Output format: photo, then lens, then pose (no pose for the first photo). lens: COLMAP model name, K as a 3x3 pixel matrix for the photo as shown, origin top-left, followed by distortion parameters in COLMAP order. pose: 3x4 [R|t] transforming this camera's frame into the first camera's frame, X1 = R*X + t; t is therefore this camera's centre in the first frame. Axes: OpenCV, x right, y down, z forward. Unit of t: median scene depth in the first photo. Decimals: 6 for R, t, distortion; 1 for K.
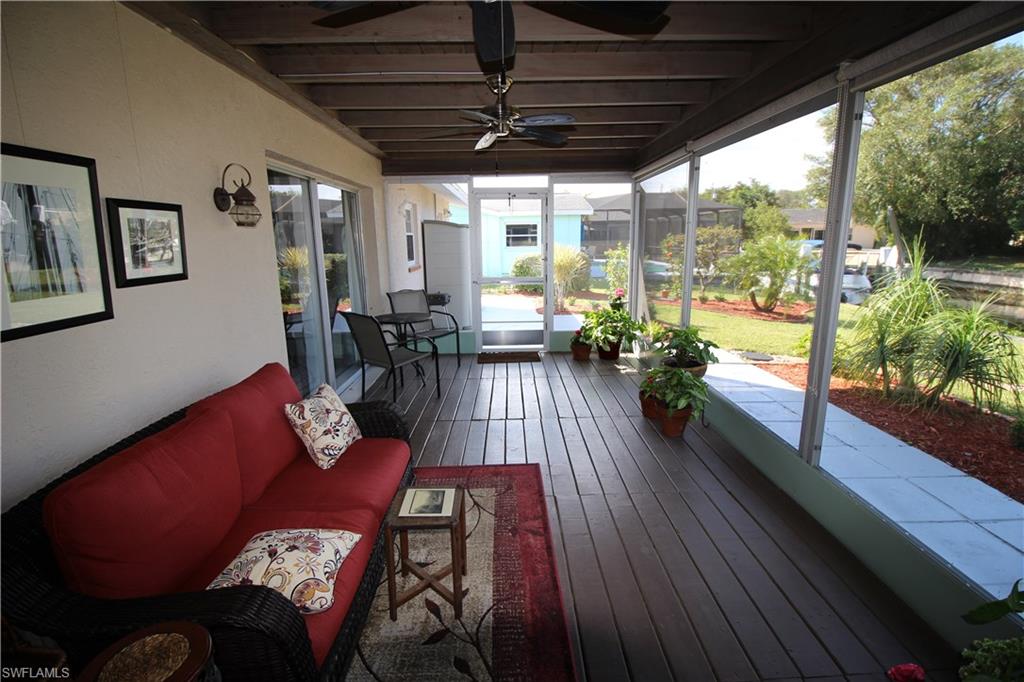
lens RADIAL K [[487.6, 0, 511.7], [0, 487.6, 335.5], [0, 0, 1]] dist [-0.001468, -0.000258]
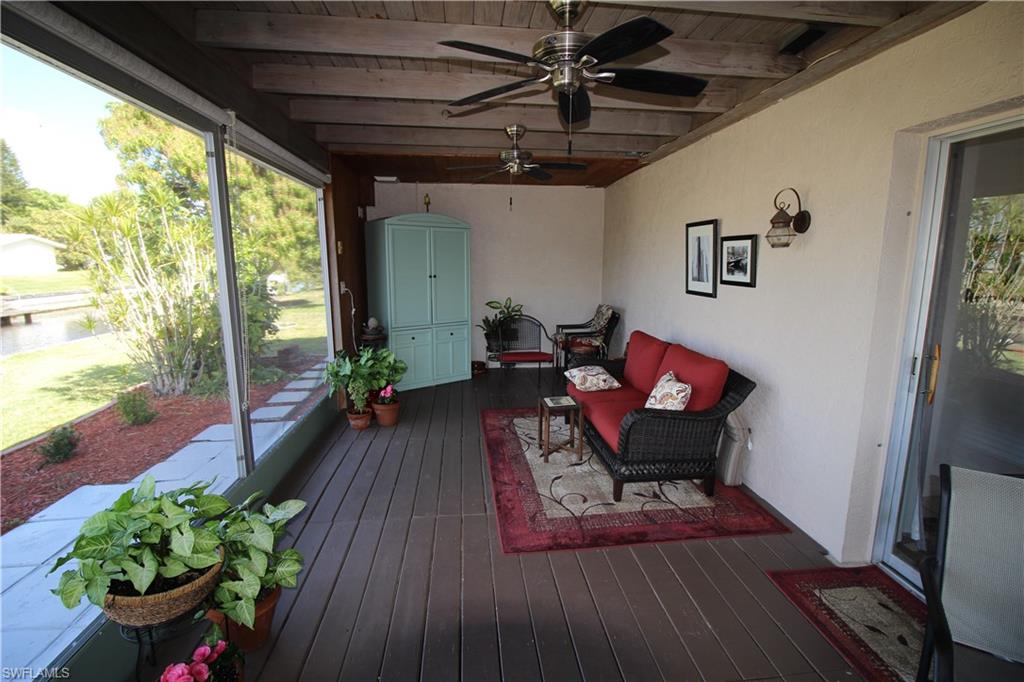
lens RADIAL K [[487.6, 0, 515.2], [0, 487.6, 338.8], [0, 0, 1]] dist [-0.001468, -0.000258]
pose [[-0.995344, 0.029702, -0.091693, 0.162323], [-0.005099, 0.933774, 0.357828, -0.550828], [0.096248, 0.356630, -0.929275, 2.657713]]
